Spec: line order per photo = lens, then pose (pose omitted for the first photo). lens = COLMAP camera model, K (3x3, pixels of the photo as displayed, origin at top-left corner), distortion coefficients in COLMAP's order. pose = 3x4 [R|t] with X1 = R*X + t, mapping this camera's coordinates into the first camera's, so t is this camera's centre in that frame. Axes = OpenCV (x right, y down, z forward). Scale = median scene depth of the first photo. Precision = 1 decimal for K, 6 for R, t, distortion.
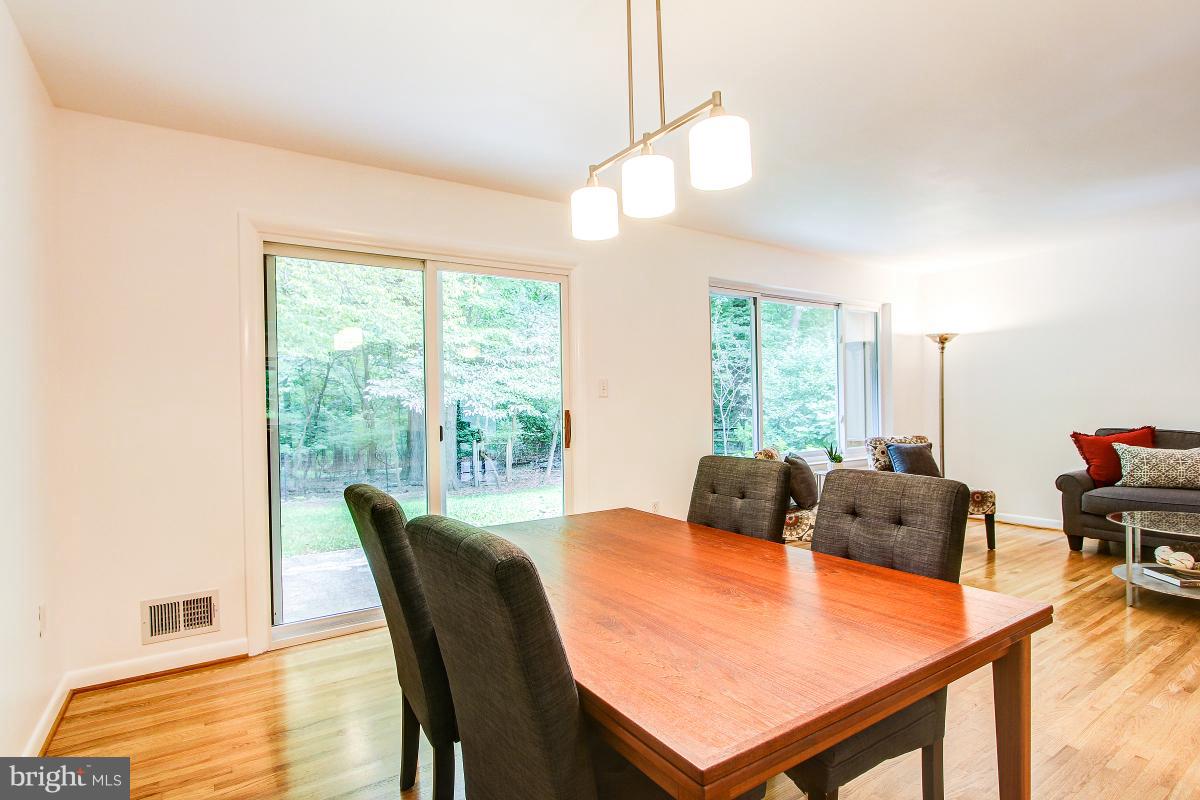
lens RADIAL K [[599.1, 0, 596.3], [0, 599.1, 406.4], [0, 0, 1]] dist [-0.004058, -0.000250]
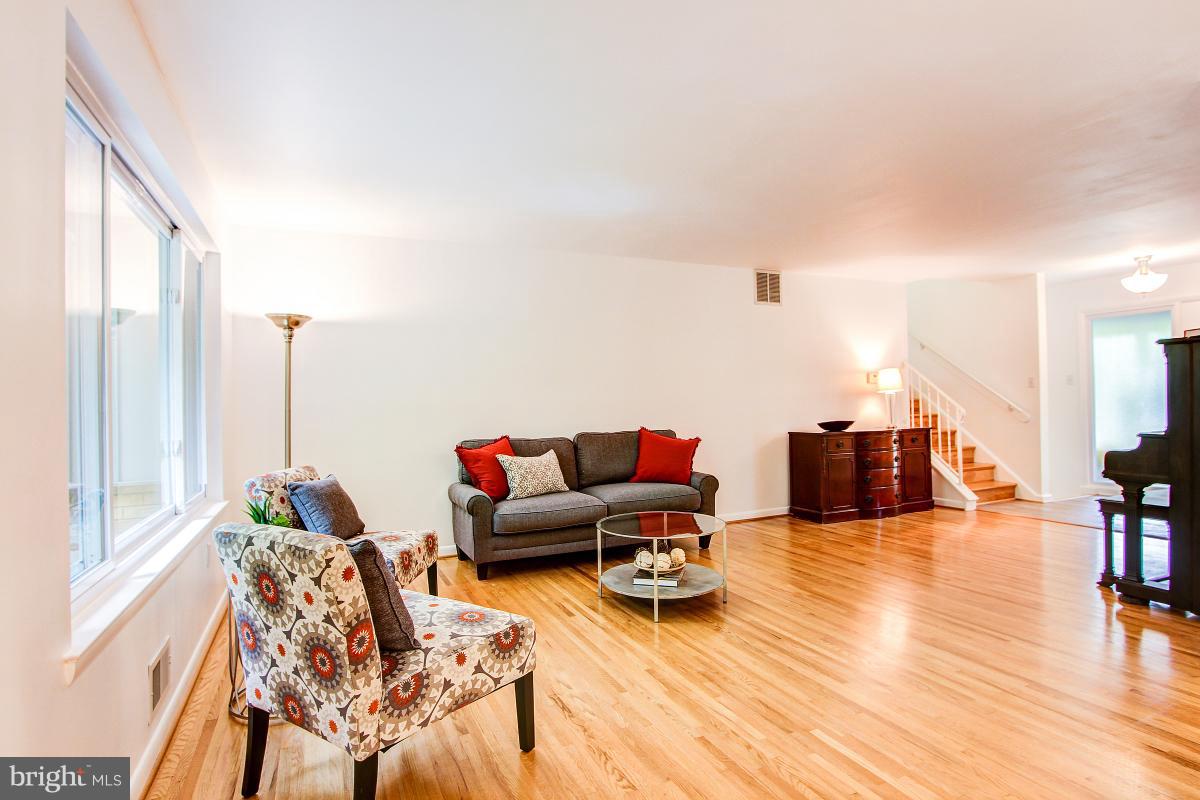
lens RADIAL K [[610.6, 0, 600.0], [0, 610.6, 400.0], [0, 0, 1]] dist [-0.016317, 0.000202]
pose [[0.160986, 0.018612, 0.986781, -0.064151], [0.021280, 0.999524, -0.022324, -0.000962], [-0.986727, 0.024593, 0.160513, 0.654947]]
